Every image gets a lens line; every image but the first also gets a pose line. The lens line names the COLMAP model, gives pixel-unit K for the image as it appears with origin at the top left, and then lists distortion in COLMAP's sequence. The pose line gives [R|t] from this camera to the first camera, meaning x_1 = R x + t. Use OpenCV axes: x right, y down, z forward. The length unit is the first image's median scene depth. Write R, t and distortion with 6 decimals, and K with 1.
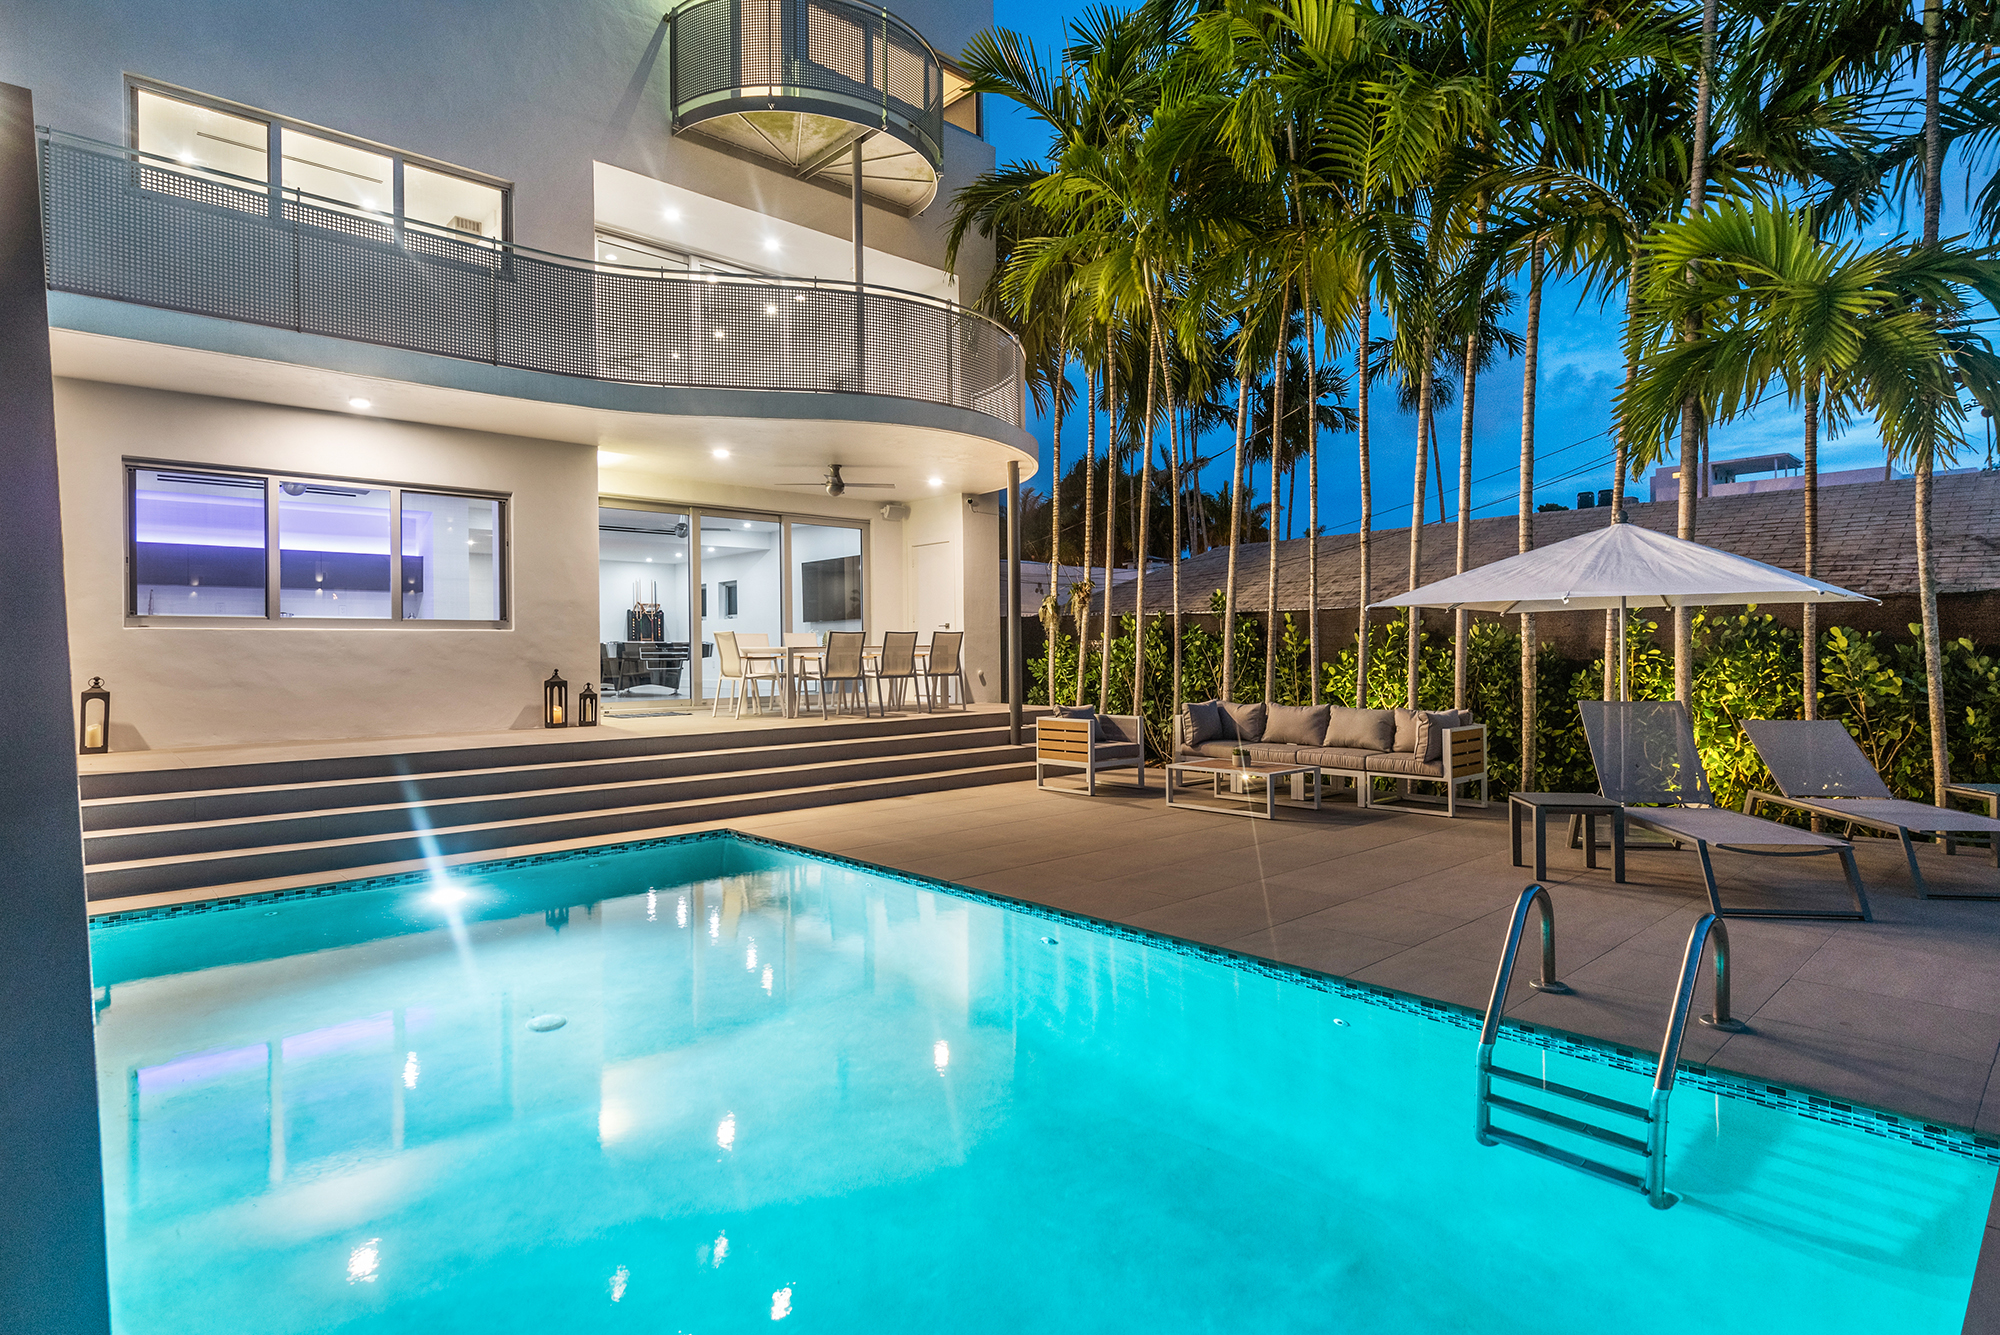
lens RADIAL K [[1048.4, 0, 1004.4], [0, 1048.4, 652.6], [0, 0, 1]] dist [0.006008, -0.001277]
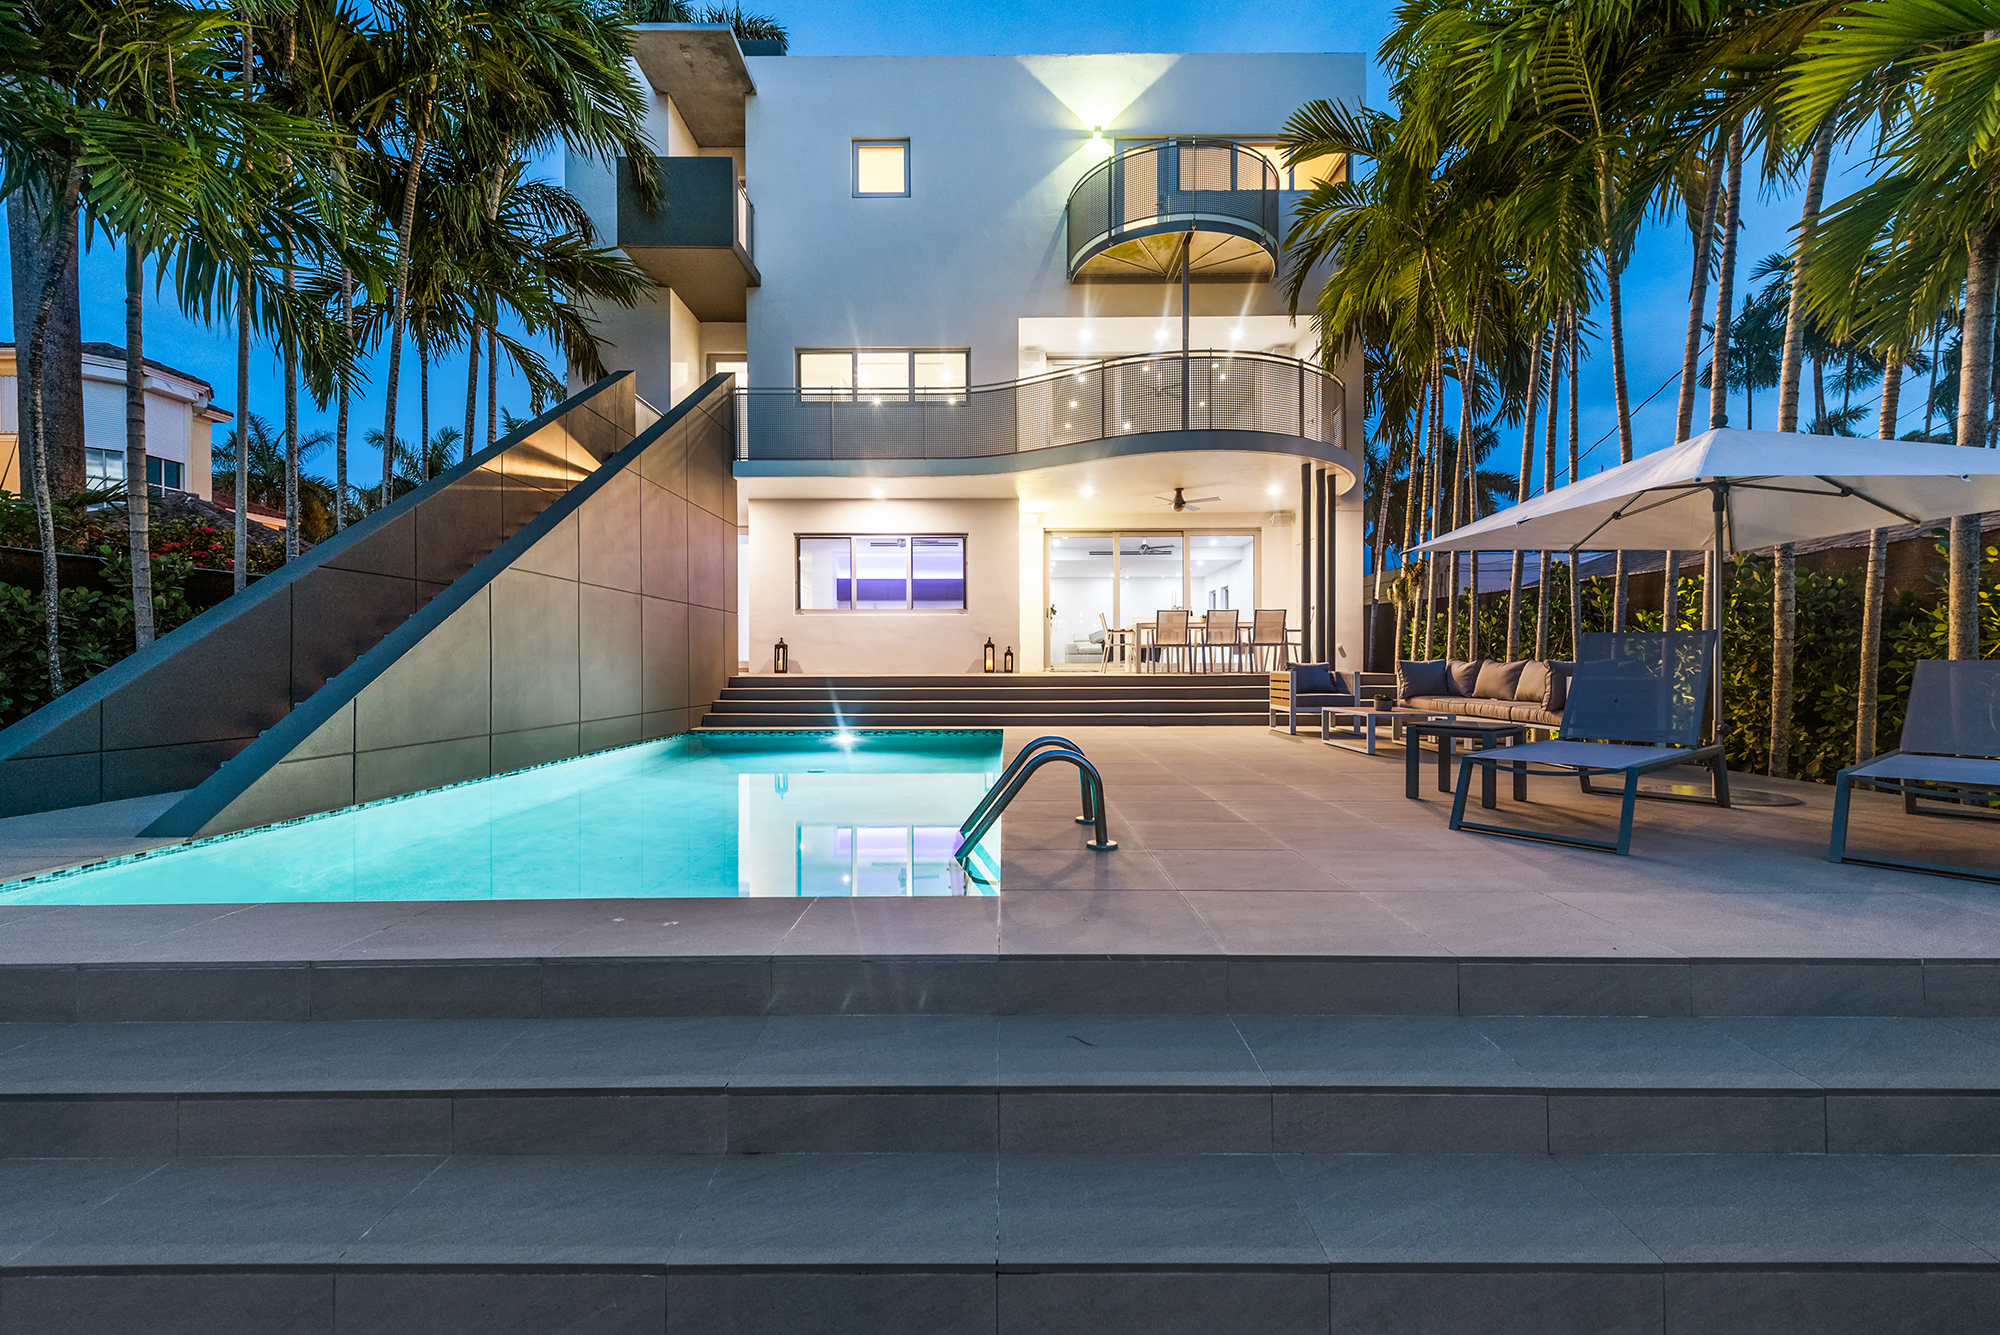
lens RADIAL K [[817.9, 0, 994.1], [0, 817.9, 671.6], [0, 0, 1]] dist [0.013178, -0.000113]
pose [[0.719672, 0.014911, -0.694154, 0.410962], [-0.006281, 0.999868, 0.014965, 0.044096], [0.694286, -0.006410, 0.719671, 0.070859]]
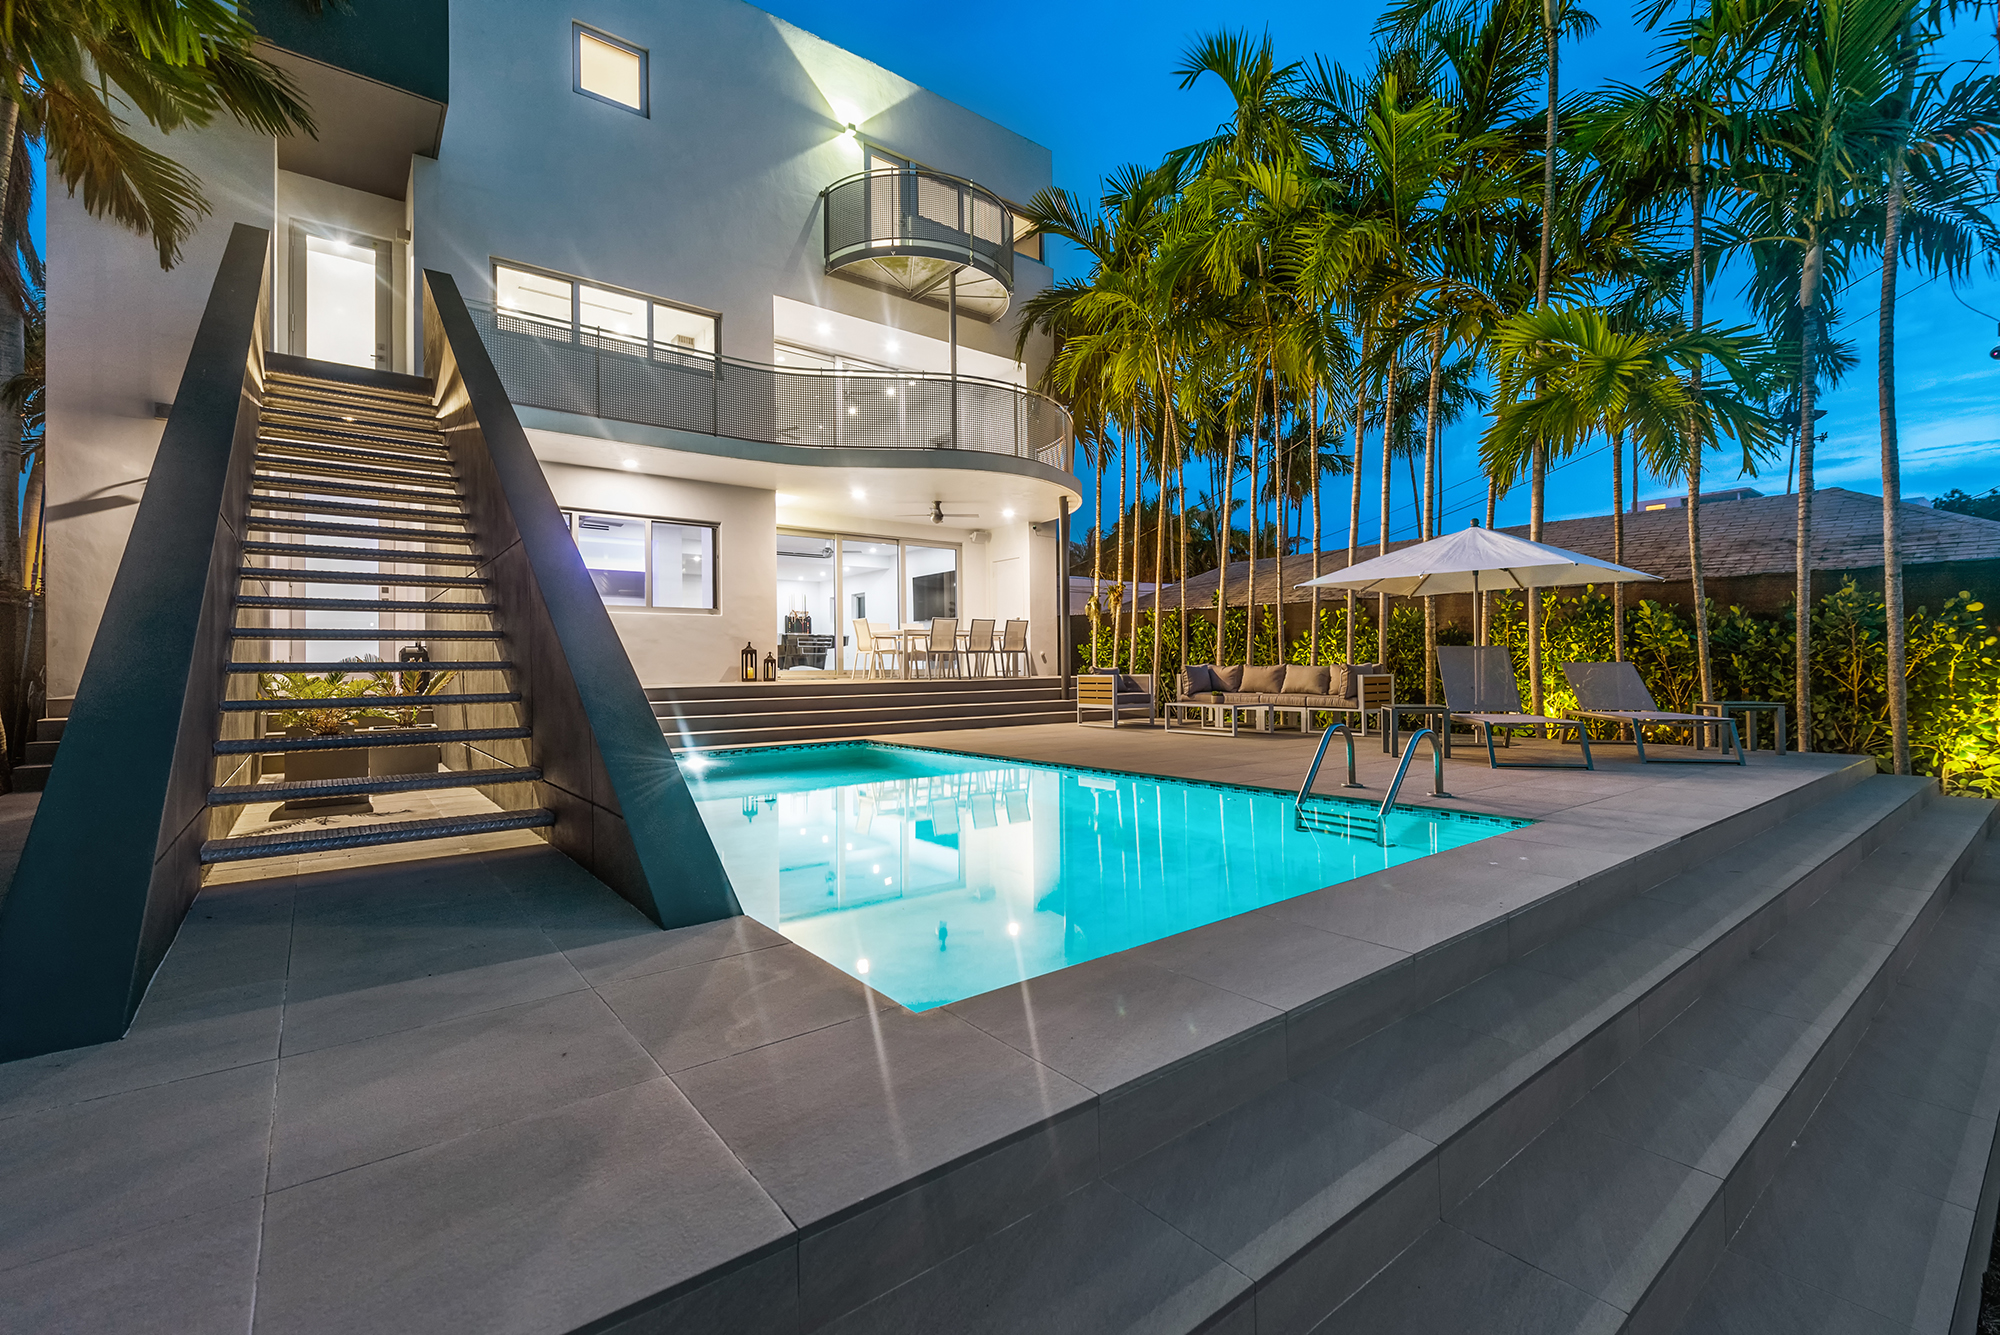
lens RADIAL K [[873.8, 0, 1000.0], [0, 873.8, 667.5], [0, 0, 1]] dist [0.002170, 0.000274]
pose [[0.996048, -0.000385, -0.088813, 0.028115], [0.000286, 0.999999, -0.001127, 0.046641], [0.088813, 0.001097, 0.996048, -0.166506]]
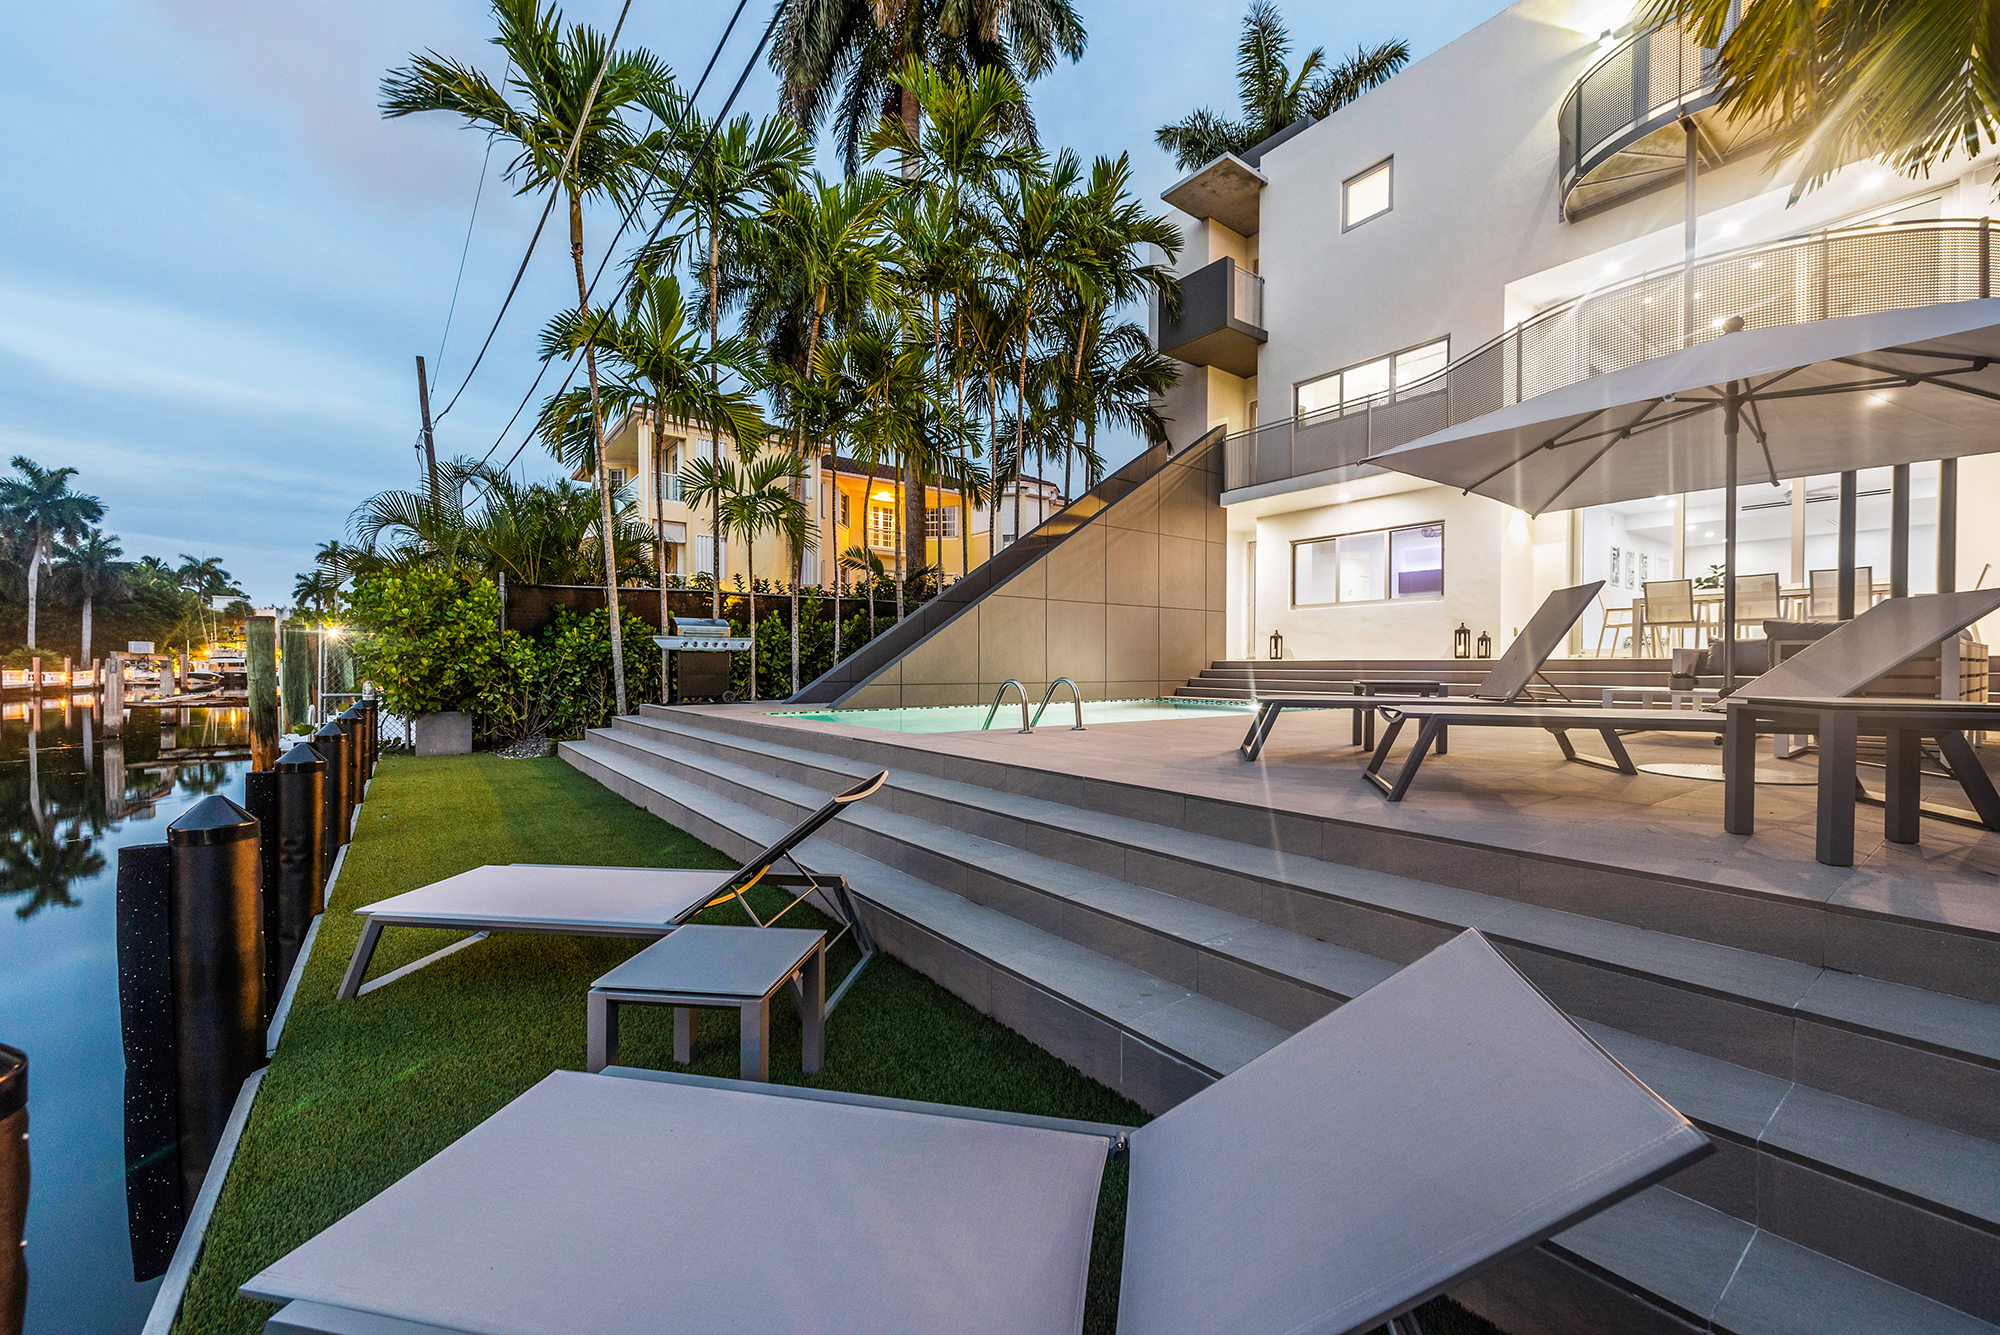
lens RADIAL K [[817.9, 0, 994.1], [0, 817.9, 671.6], [0, 0, 1]] dist [0.013178, -0.000113]
pose [[-0.140284, 0.016804, -0.989969, 0.816318], [-0.001702, 0.999850, 0.017213, 0.062120], [0.990110, 0.004100, -0.140235, 0.405796]]
